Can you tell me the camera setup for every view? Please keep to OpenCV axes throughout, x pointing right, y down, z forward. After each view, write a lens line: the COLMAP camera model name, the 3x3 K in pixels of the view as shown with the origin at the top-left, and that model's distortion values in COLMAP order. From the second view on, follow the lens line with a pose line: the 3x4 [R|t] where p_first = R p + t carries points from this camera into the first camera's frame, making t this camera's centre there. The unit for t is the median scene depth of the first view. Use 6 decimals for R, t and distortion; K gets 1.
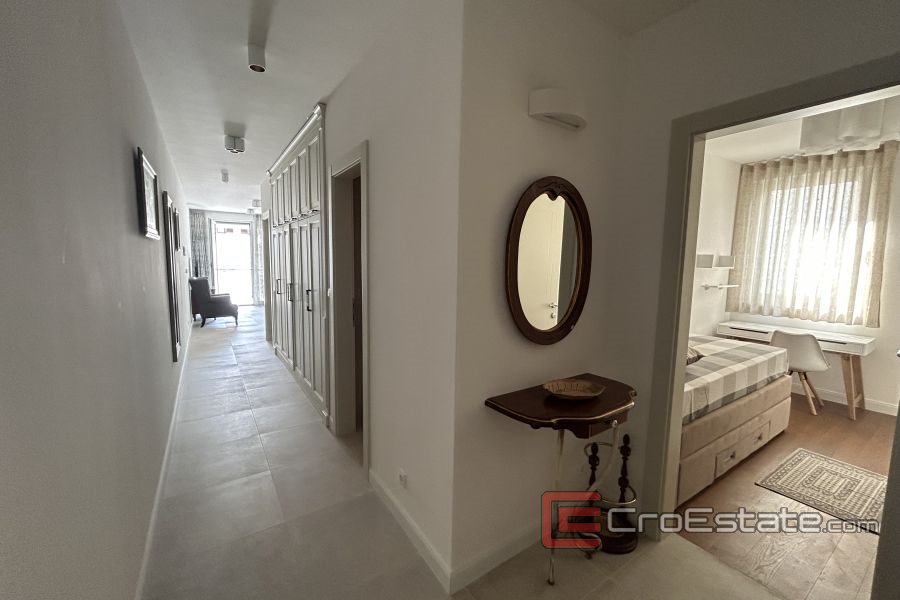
lens RADIAL K [[366.9, 0, 449.1], [0, 366.9, 298.2], [0, 0, 1]] dist [0.001162, 0.000336]
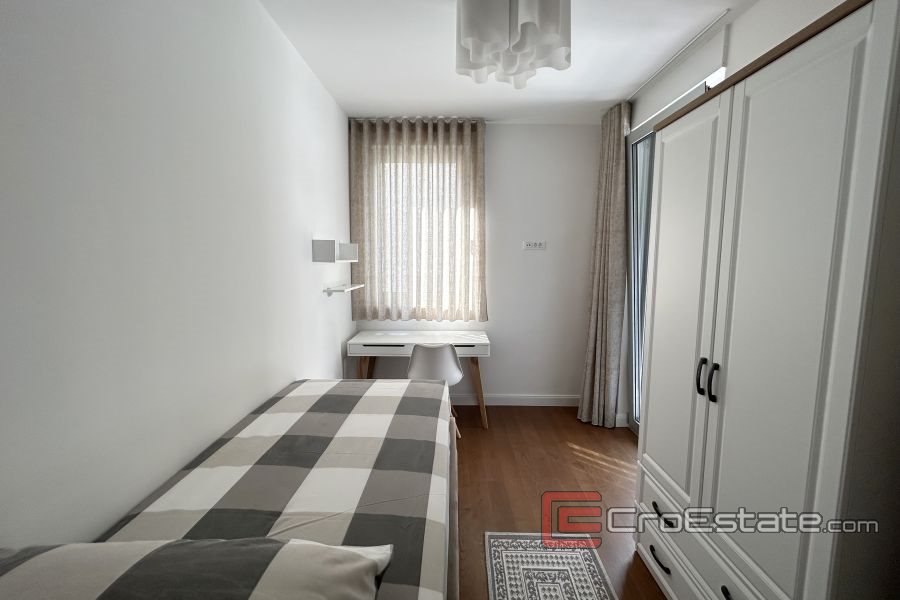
lens RADIAL K [[366.9, 0, 449.1], [0, 366.9, 298.2], [0, 0, 1]] dist [0.001162, 0.000336]
pose [[0.570319, -0.105777, 0.814584, 0.297671], [0.092370, 0.993643, 0.064357, -0.041128], [-0.816213, 0.038539, 0.576464, 0.460715]]
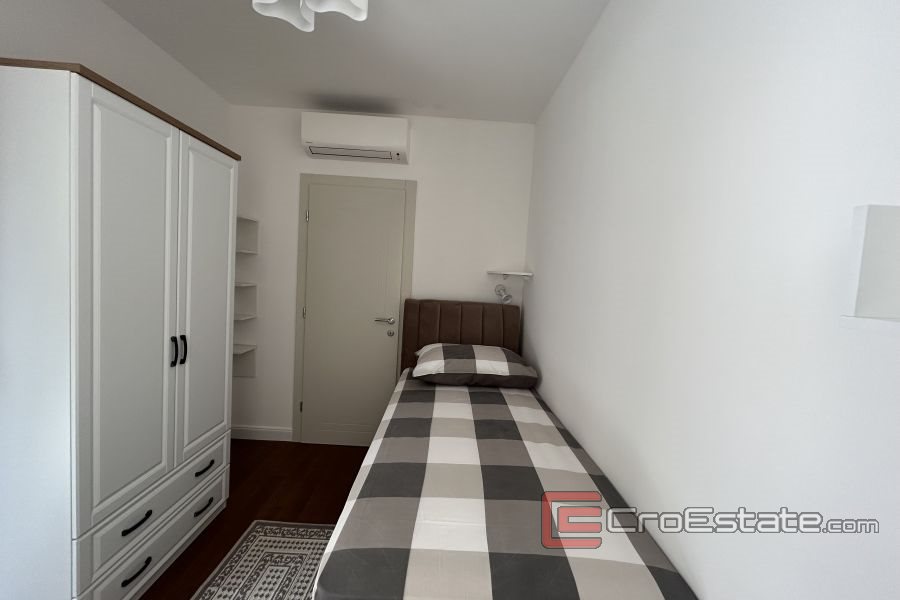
lens RADIAL K [[366.9, 0, 449.1], [0, 366.9, 298.2], [0, 0, 1]] dist [0.001162, 0.000336]
pose [[-0.553940, 0.007276, -0.832525, 0.866859], [-0.157089, 0.981087, 0.113098, -0.082364], [0.817602, 0.193430, -0.542320, 0.936041]]
